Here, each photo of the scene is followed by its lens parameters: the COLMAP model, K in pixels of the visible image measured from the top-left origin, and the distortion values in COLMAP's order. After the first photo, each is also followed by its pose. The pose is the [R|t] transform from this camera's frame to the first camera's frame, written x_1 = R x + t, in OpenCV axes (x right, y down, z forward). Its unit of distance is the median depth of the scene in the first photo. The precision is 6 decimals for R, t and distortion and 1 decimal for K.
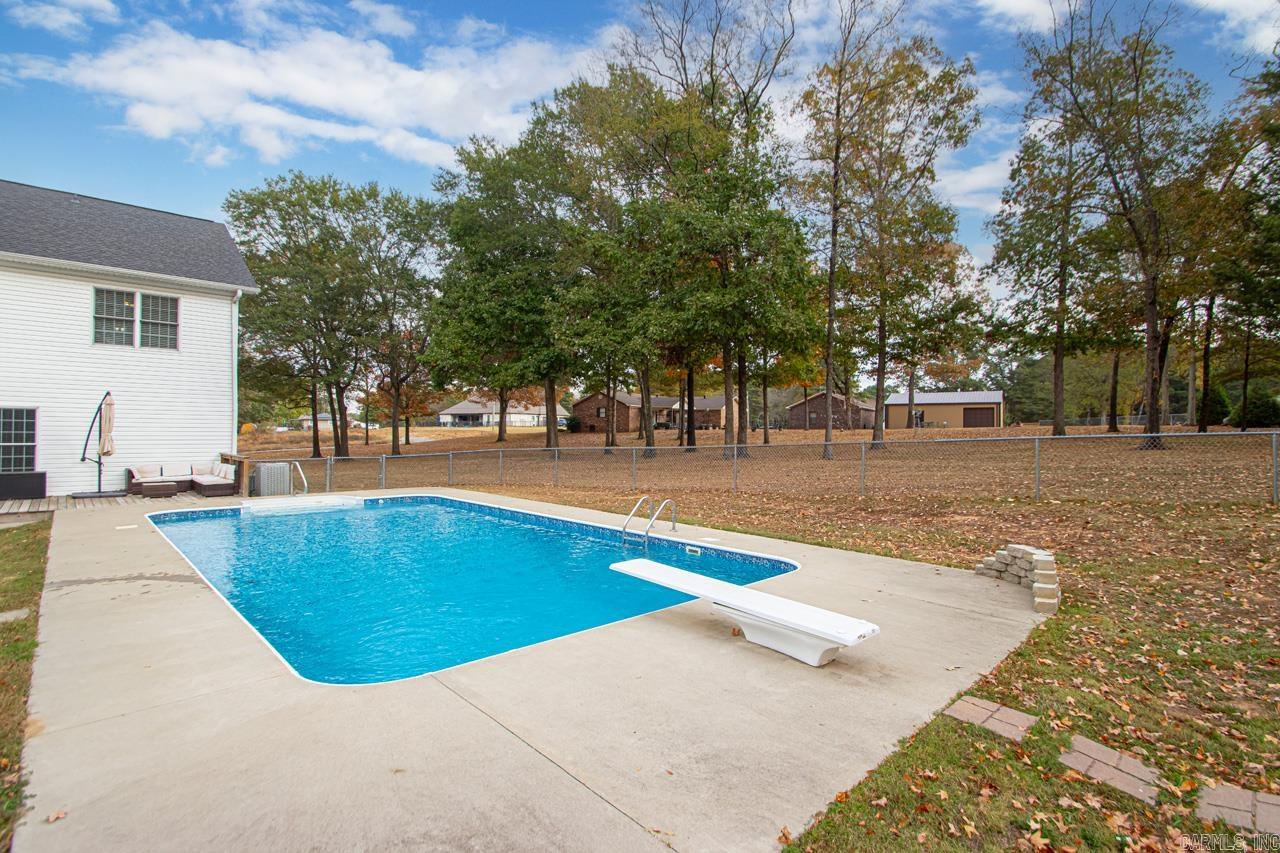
lens RADIAL K [[600.5, 0, 657.2], [0, 600.5, 428.9], [0, 0, 1]] dist [0.007916, -0.011528]
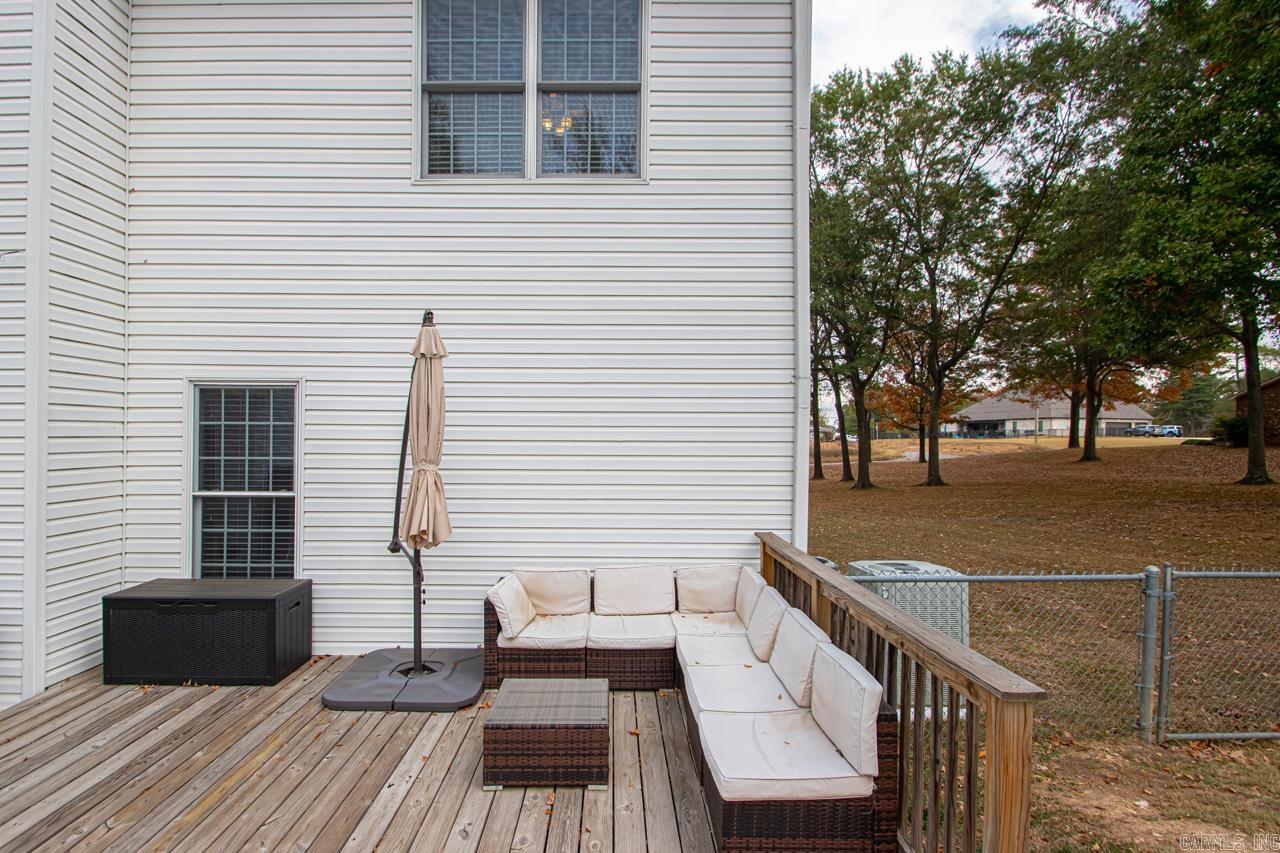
lens RADIAL K [[659.3, 0, 629.4], [0, 659.3, 444.0], [0, 0, 1]] dist [0.001686, -0.006813]
pose [[0.724528, -0.000154, -0.689245, -0.437381], [0.003790, 0.999986, 0.003760, -0.002121], [0.689235, -0.005336, 0.724518, 0.576175]]
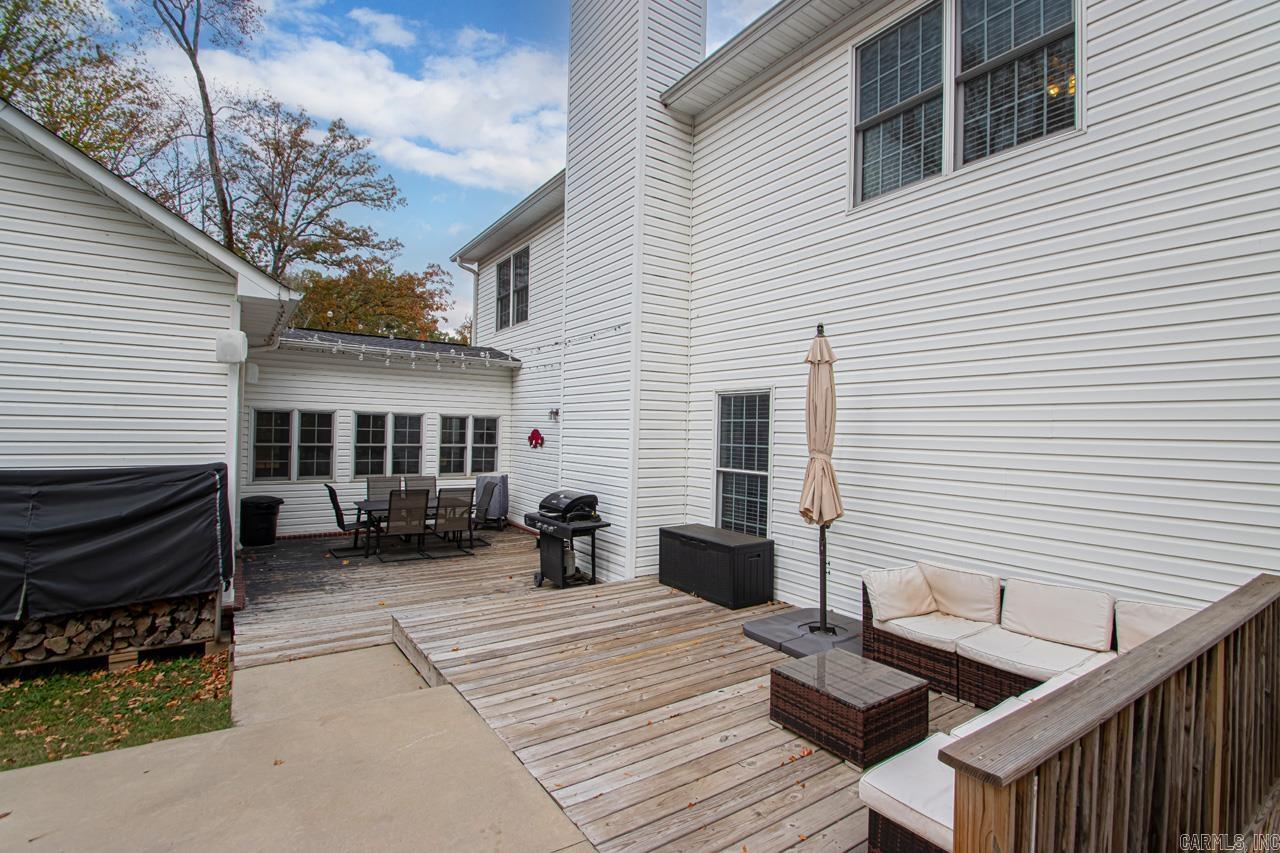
lens RADIAL K [[600.5, 0, 633.7], [0, 600.5, 421.9], [0, 0, 1]] dist [0.007916, -0.011528]
pose [[-0.172132, -0.024423, -0.984771, -0.394195], [-0.016352, 0.999626, -0.021933, -0.001023], [0.984938, 0.012327, -0.172467, 0.652376]]
